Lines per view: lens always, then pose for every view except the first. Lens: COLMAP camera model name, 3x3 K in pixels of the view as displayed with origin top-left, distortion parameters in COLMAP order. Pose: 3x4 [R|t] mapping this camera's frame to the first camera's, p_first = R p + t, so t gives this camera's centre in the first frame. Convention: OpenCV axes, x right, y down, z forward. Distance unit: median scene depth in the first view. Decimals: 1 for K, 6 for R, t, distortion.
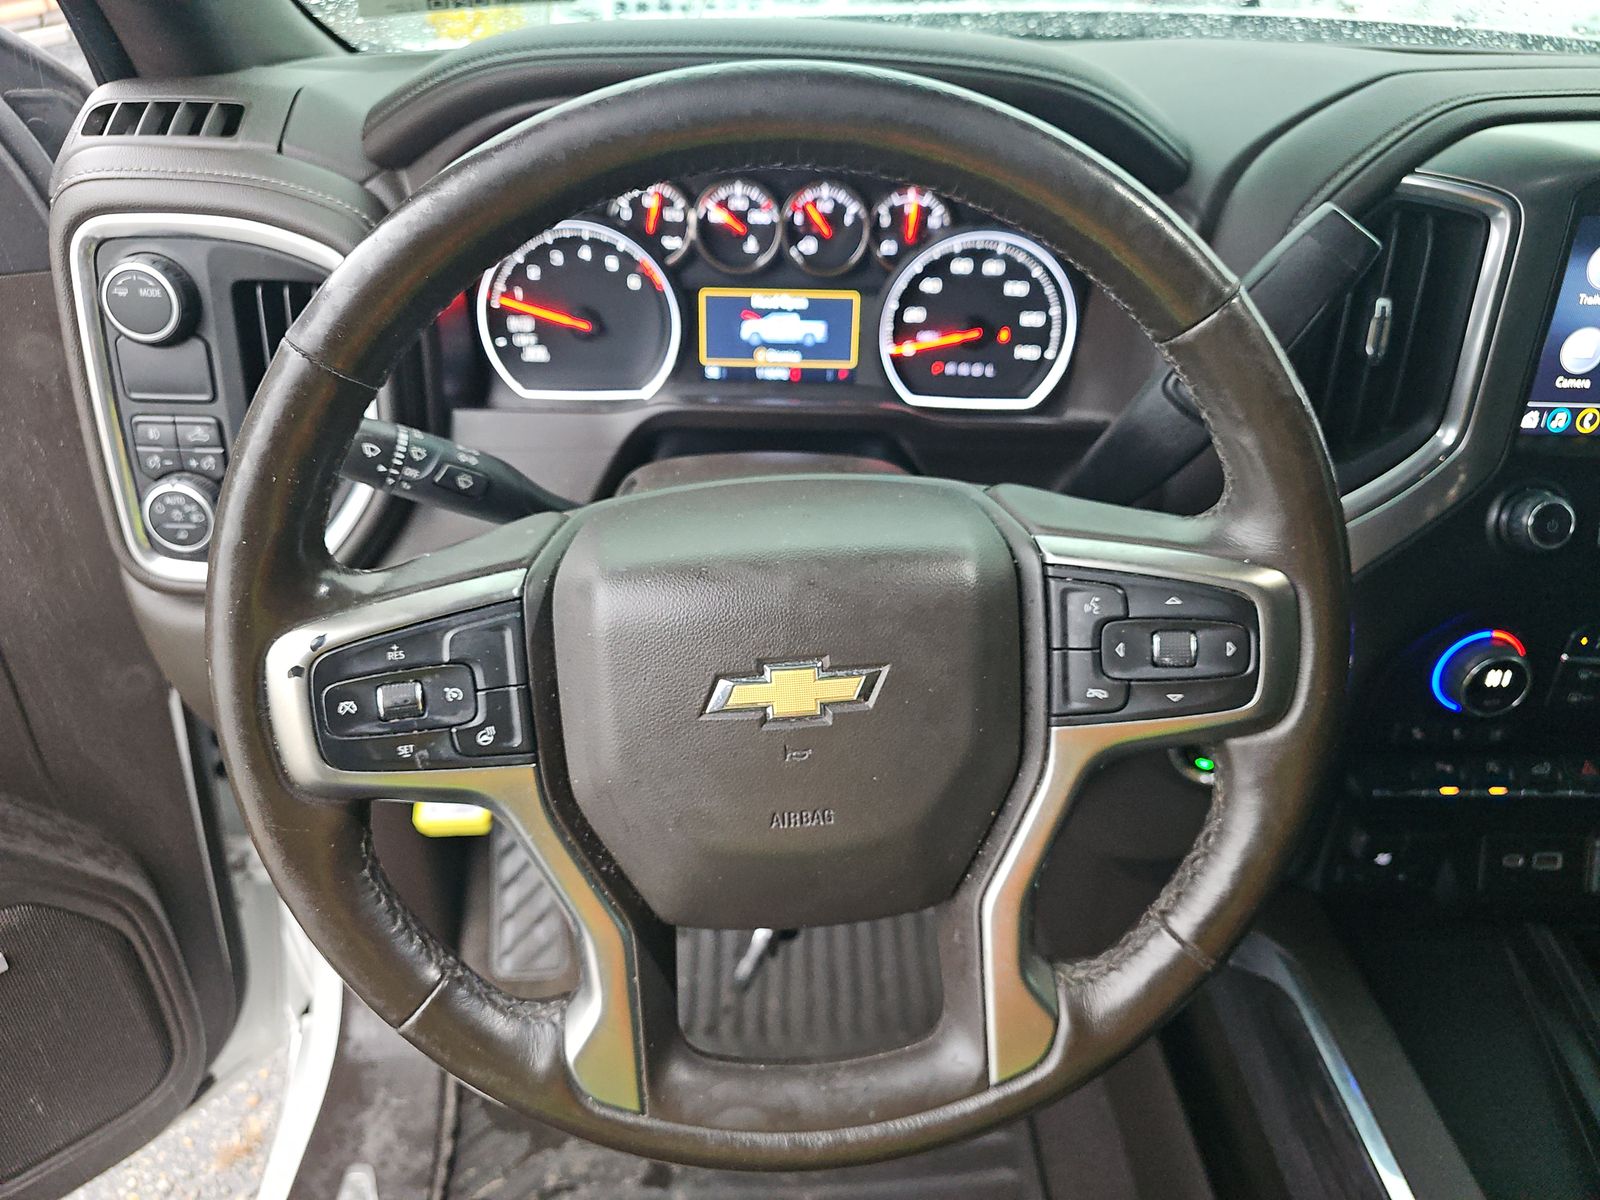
lens RADIAL K [[1069.0, 0, 800.0], [0, 1069.0, 600.0], [0, 0, 1]] dist [0.001610, -0.001991]
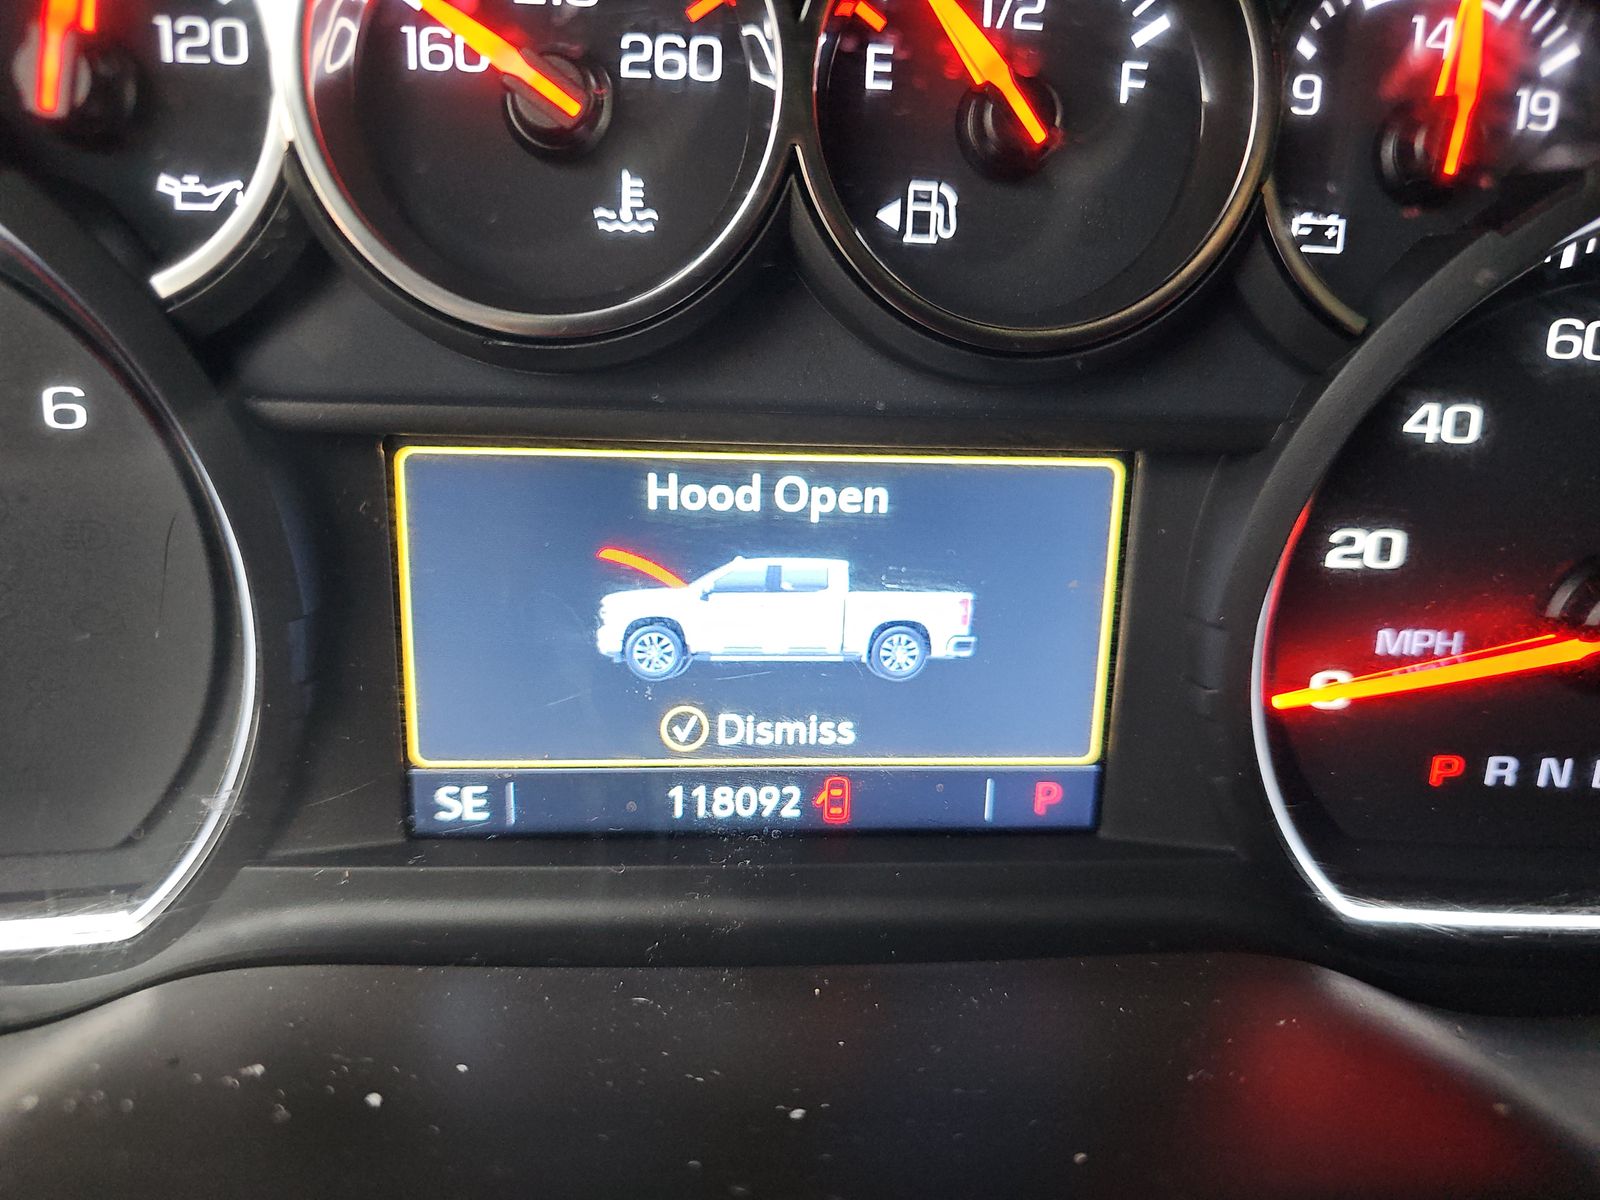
lens RADIAL K [[1069.0, 0, 800.0], [0, 1069.0, 600.0], [0, 0, 1]] dist [0.001610, -0.001991]
pose [[0.998273, -0.007467, 0.058276, -0.026790], [0.018594, 0.981059, -0.192817, -0.223525], [-0.055732, 0.193567, 0.979503, 0.819598]]
